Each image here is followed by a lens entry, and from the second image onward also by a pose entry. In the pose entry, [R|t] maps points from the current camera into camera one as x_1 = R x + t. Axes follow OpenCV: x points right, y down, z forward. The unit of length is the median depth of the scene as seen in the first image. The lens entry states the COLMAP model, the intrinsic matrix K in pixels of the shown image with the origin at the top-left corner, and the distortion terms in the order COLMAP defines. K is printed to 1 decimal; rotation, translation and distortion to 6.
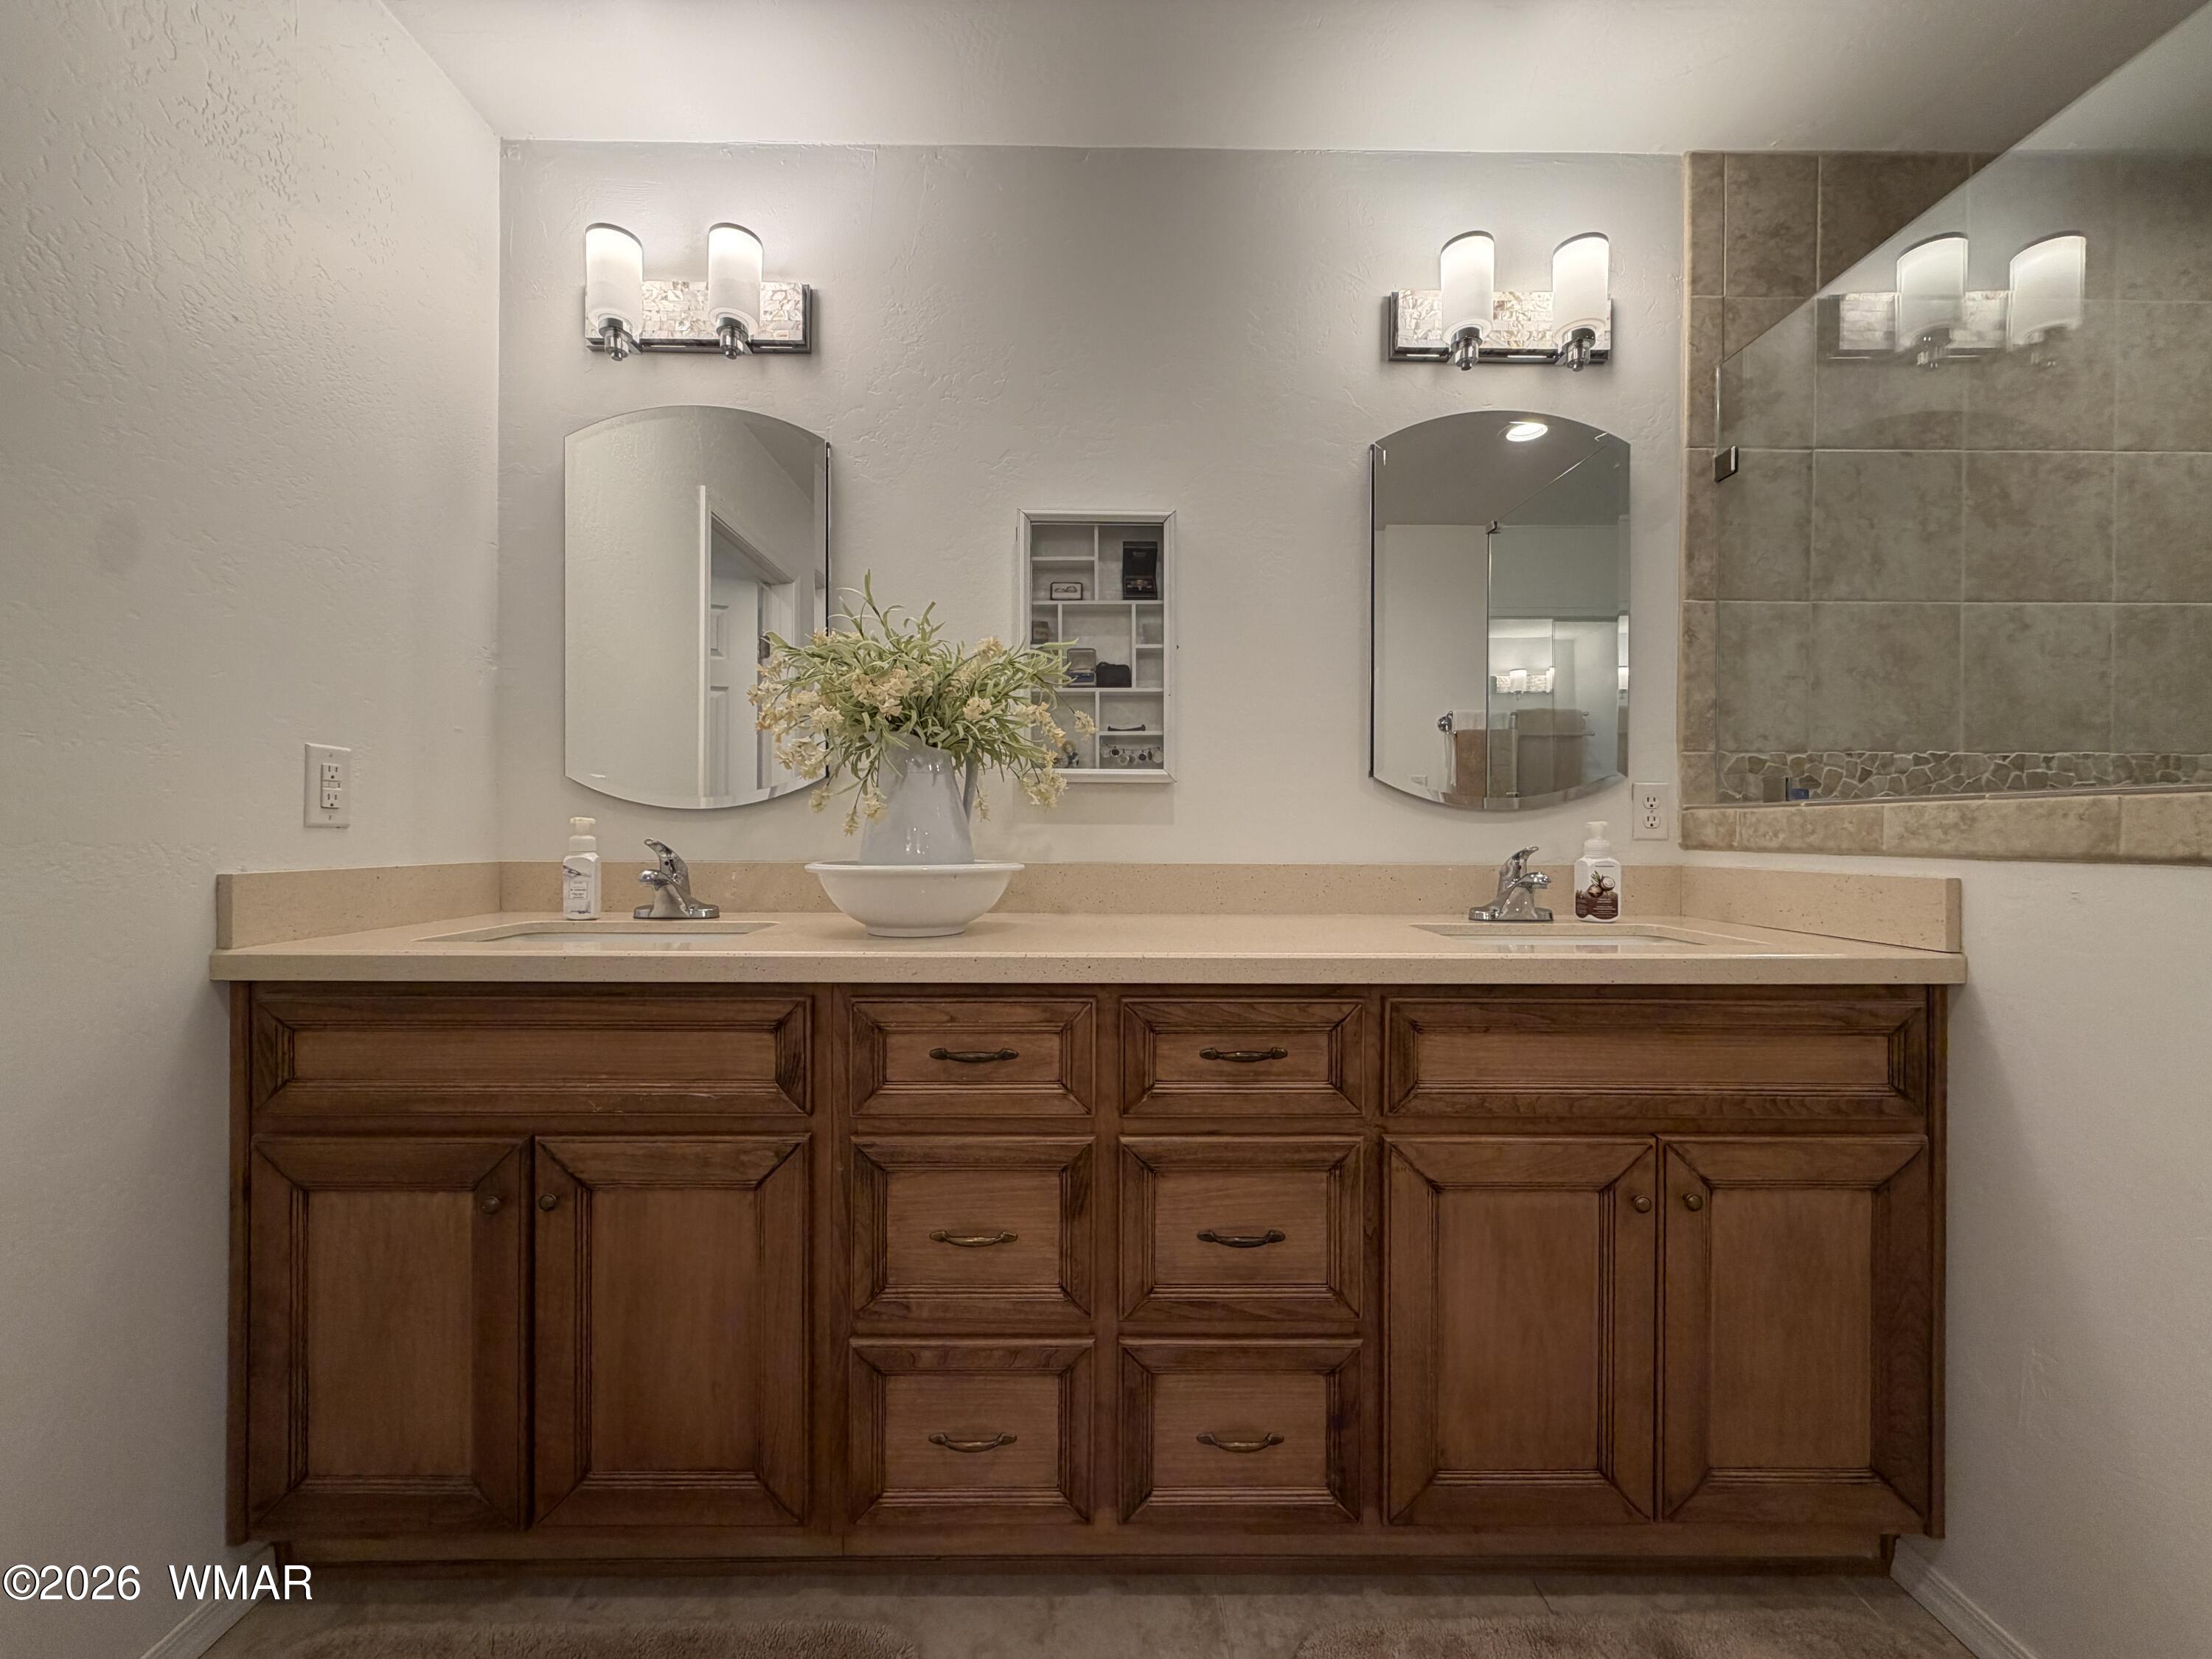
lens RADIAL K [[881.9, 0, 1097.1], [0, 881.9, 831.3], [0, 0, 1]] dist [-0.001724, 0.001038]
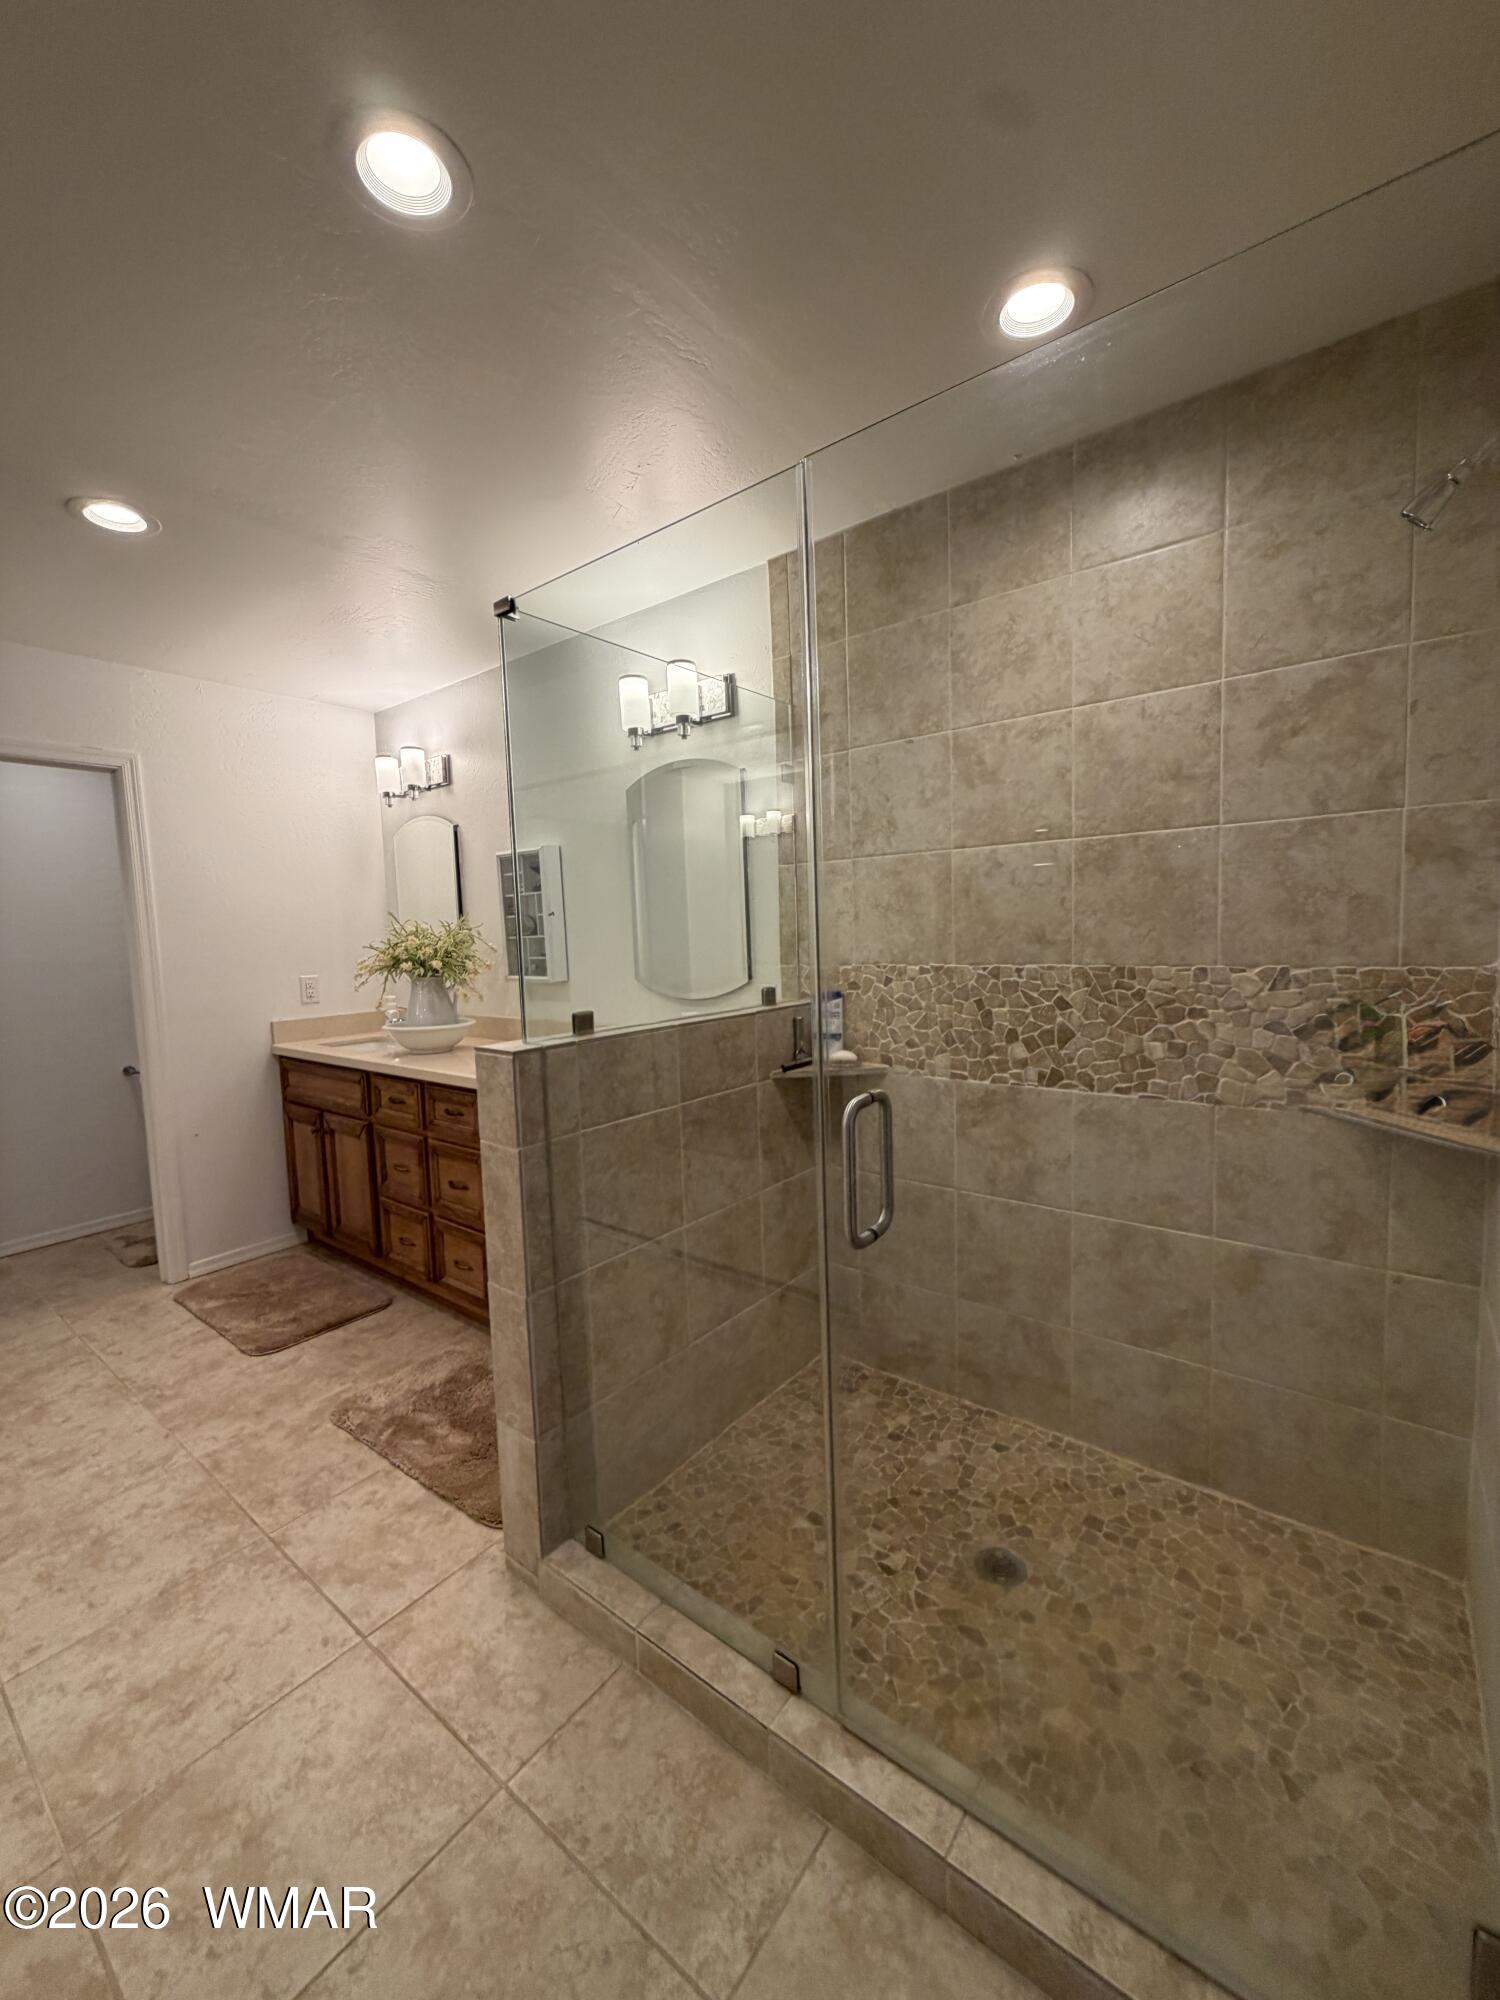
lens RADIAL K [[797.4, 0, 746.2], [0, 797.4, 991.0], [0, 0, 1]] dist [-0.001724, 0.001038]
pose [[0.780746, 0.021247, -0.624487, 1.495280], [0.035642, 0.996280, 0.078457, -0.155834], [0.623831, -0.083513, 0.777084, -0.125090]]
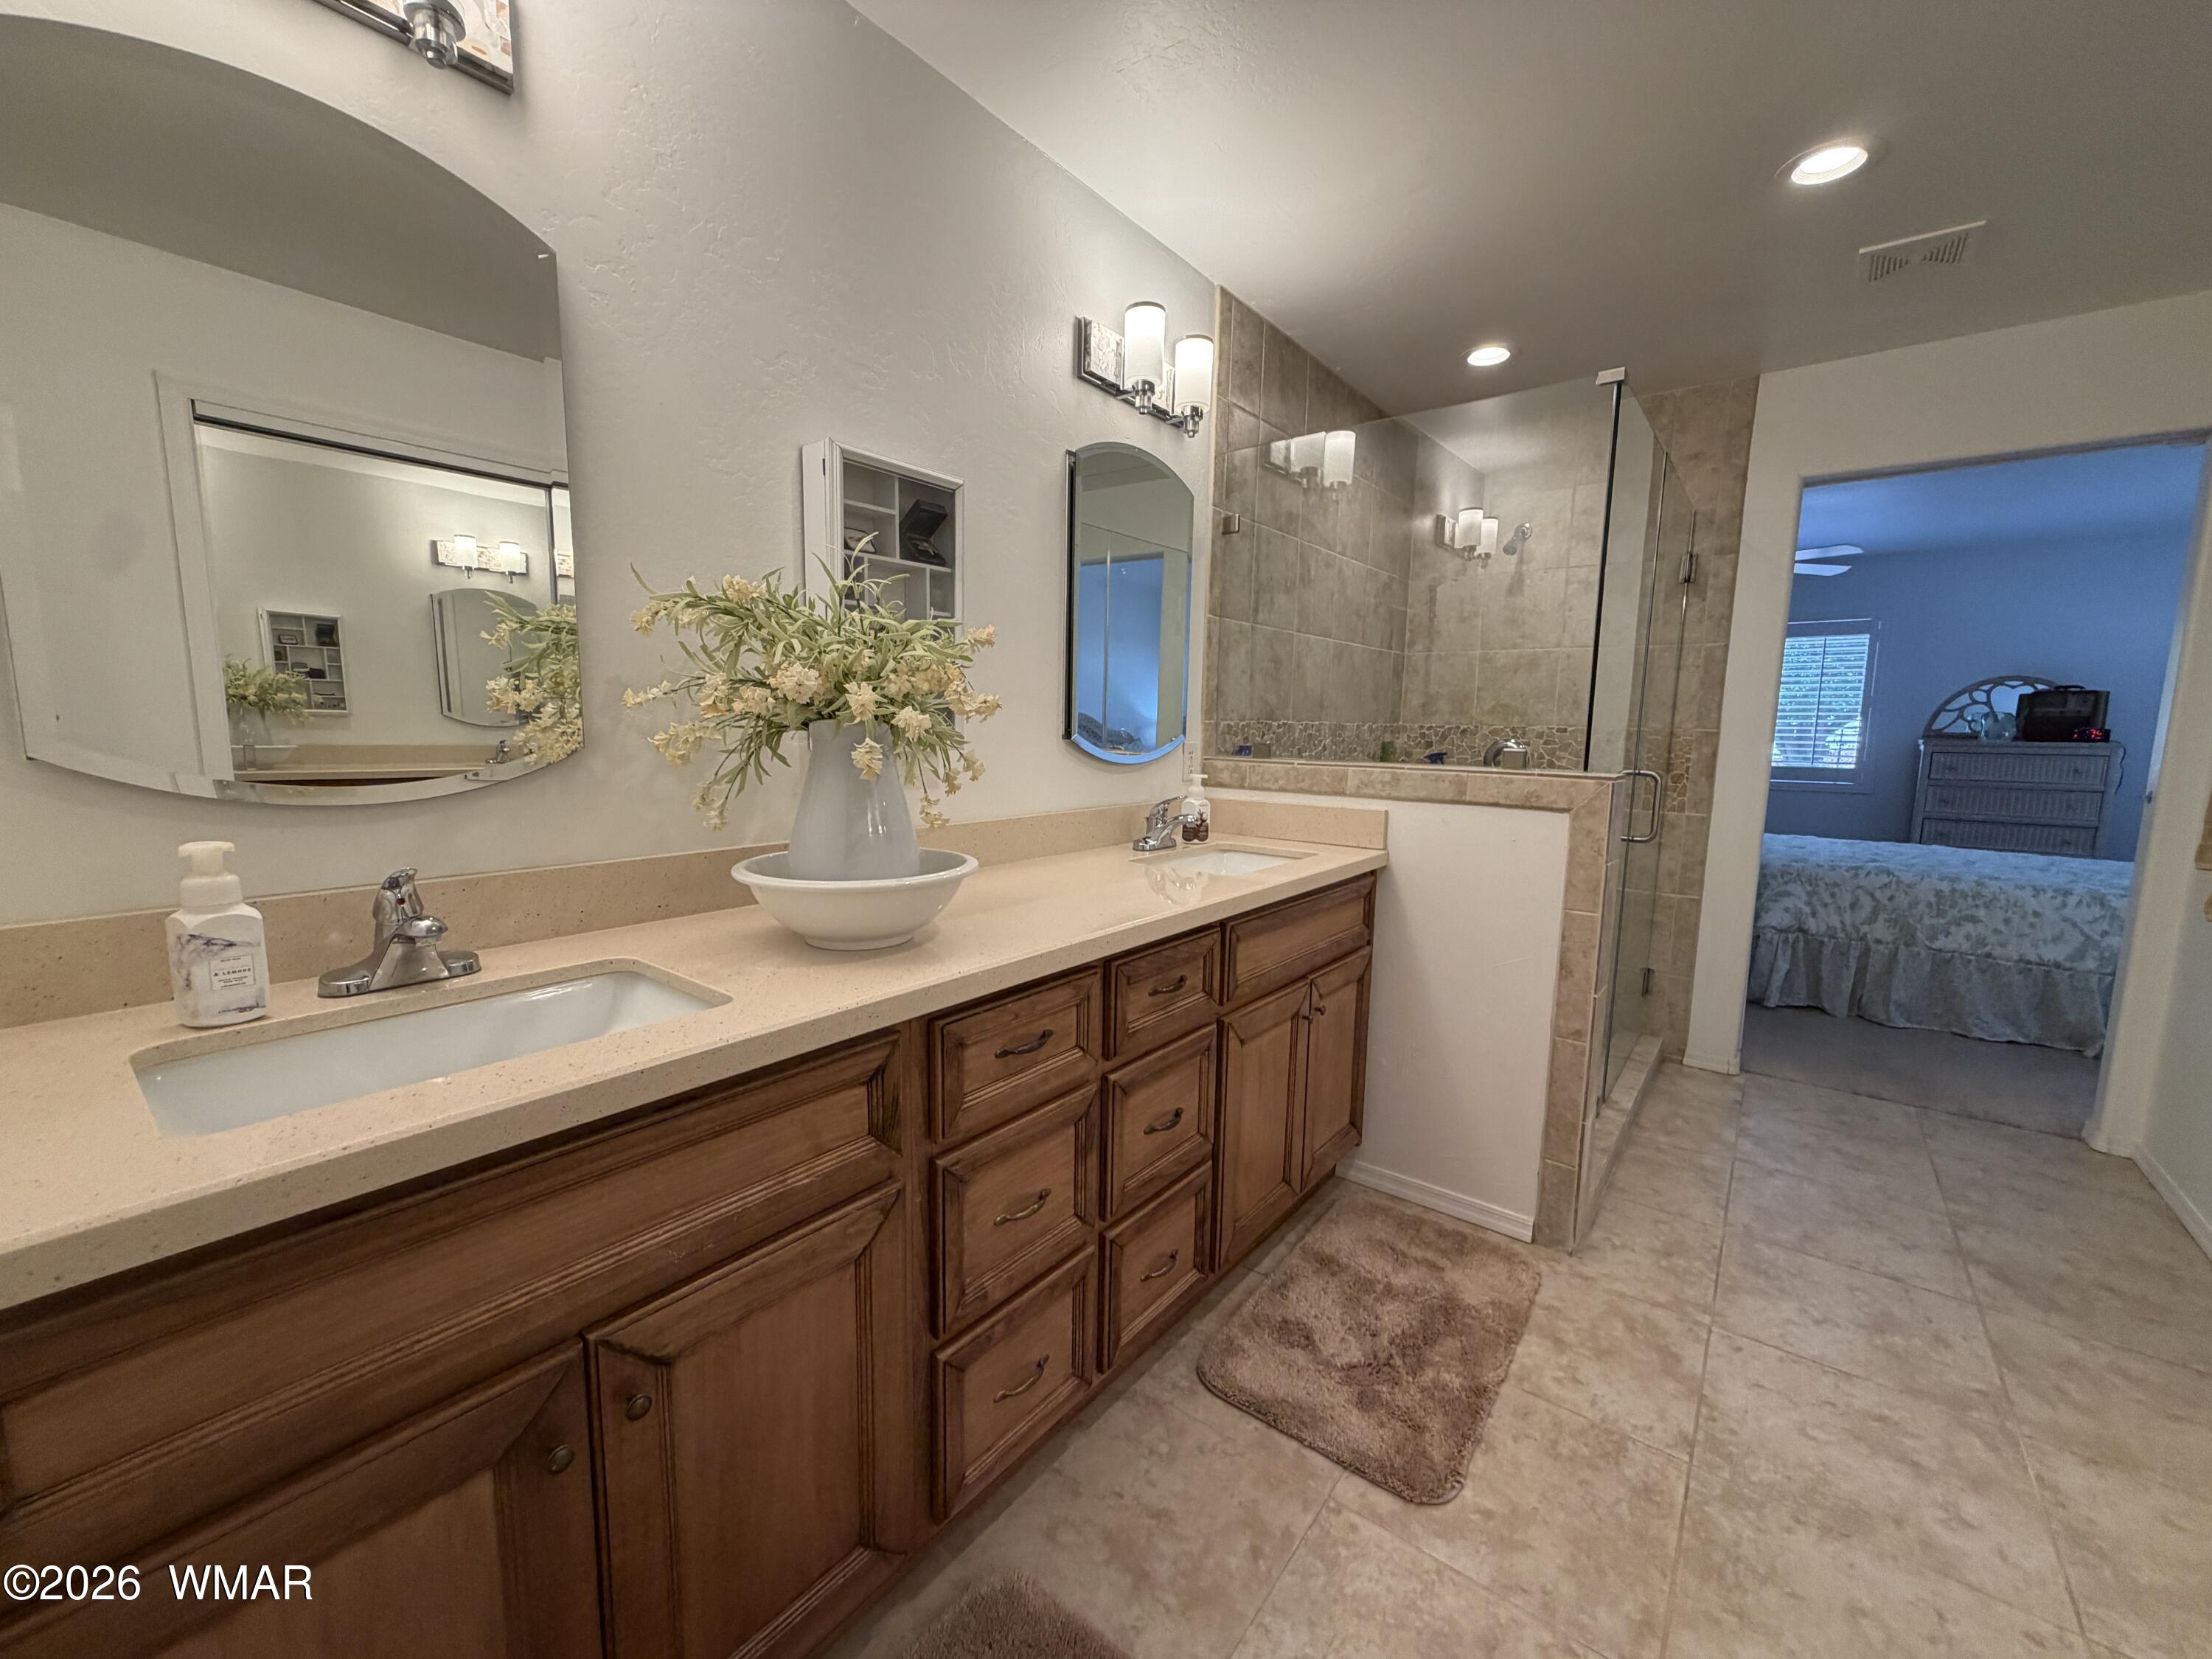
lens RADIAL K [[881.9, 0, 1101.2], [0, 881.9, 832.1], [0, 0, 1]] dist [-0.001724, 0.001038]
pose [[0.627771, -0.090747, 0.773091, -0.596571], [-0.013341, 0.991781, 0.127250, -0.090208], [-0.778284, -0.090198, 0.621400, 0.205245]]
